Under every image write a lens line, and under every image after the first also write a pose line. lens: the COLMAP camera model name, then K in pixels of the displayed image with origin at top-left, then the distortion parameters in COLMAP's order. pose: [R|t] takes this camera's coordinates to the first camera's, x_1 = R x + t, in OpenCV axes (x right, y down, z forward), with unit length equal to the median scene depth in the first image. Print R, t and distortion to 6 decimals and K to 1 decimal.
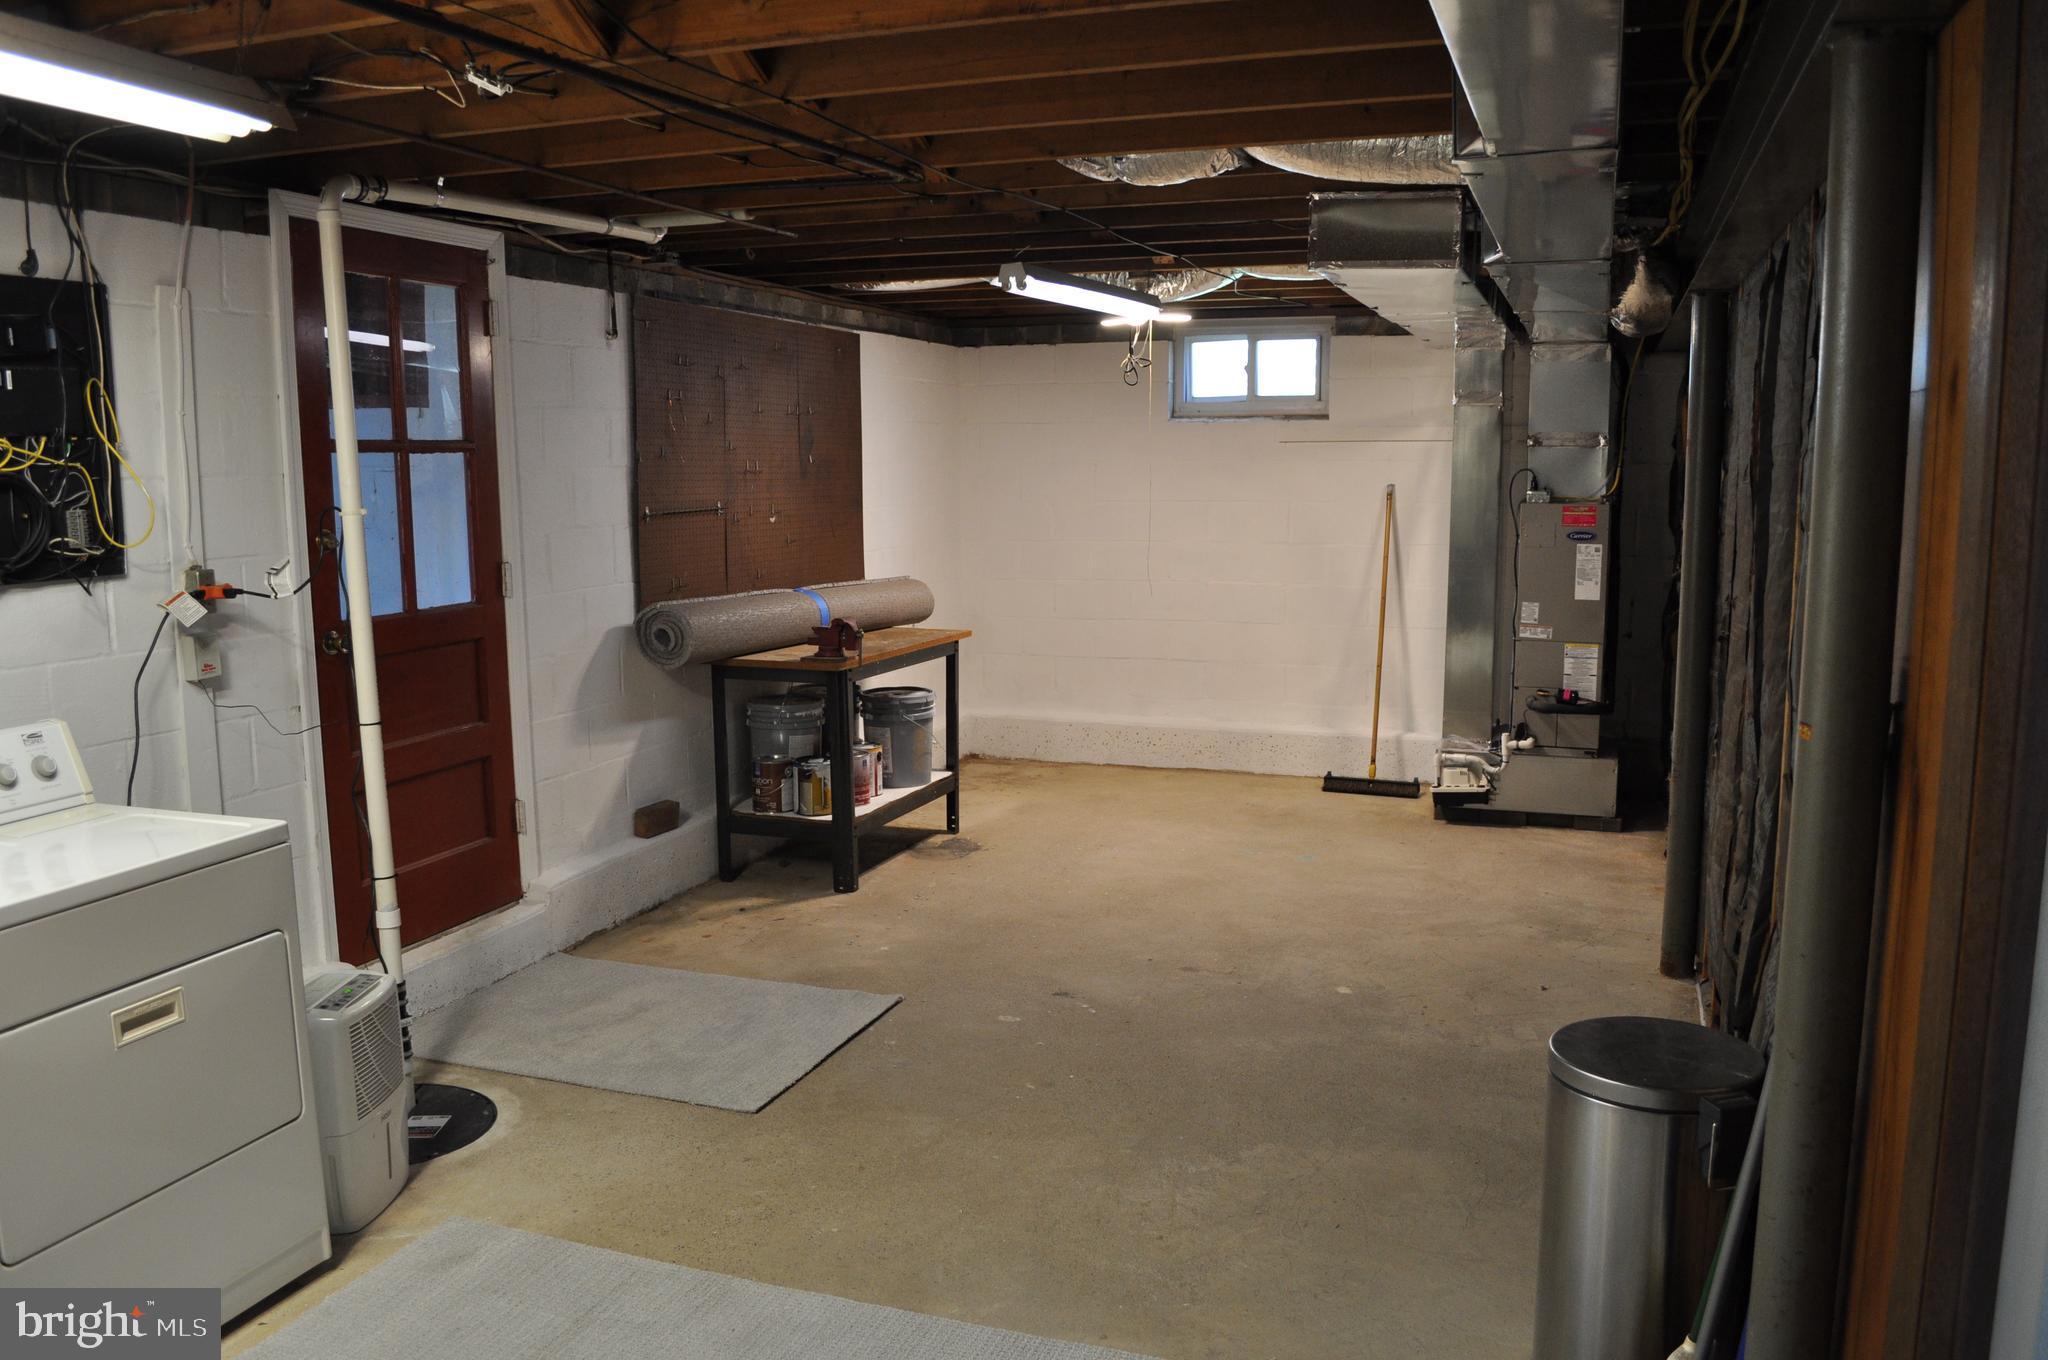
lens RADIAL K [[1598.3, 0, 1025.1], [0, 1598.3, 680.6], [0, 0, 1]] dist [-0.069588, 0.011907]
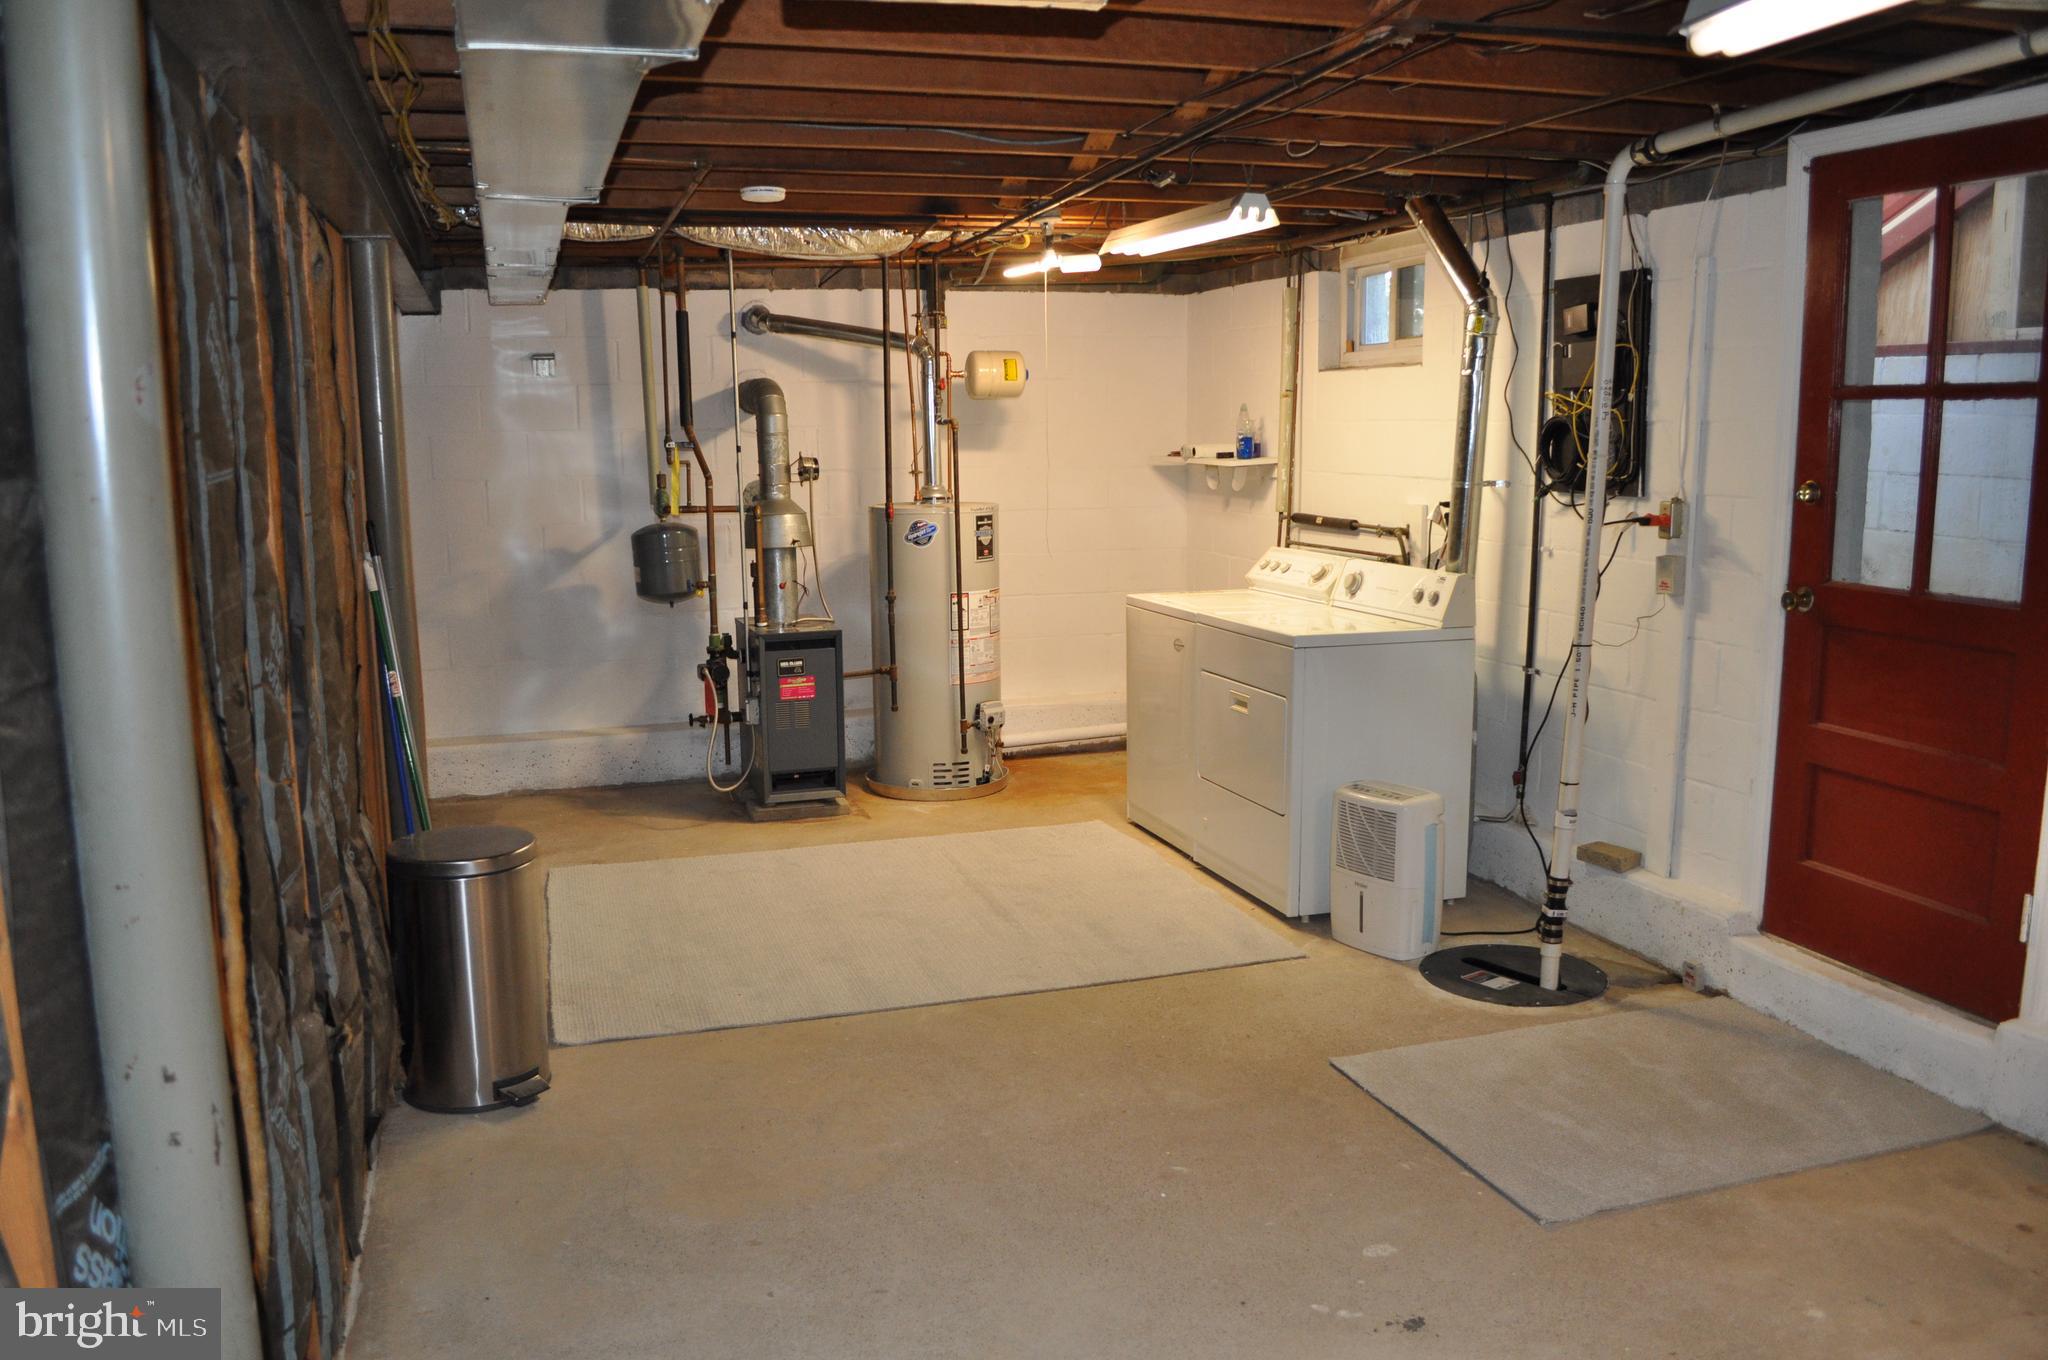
lens RADIAL K [[1598.3, 0, 1022.6], [0, 1598.3, 687.5], [0, 0, 1]] dist [-0.069588, 0.011907]
pose [[-0.788984, 0.117831, -0.603009, 0.490613], [-0.068311, 0.958531, 0.276680, -0.194234], [0.610604, 0.259488, -0.748217, 1.365427]]
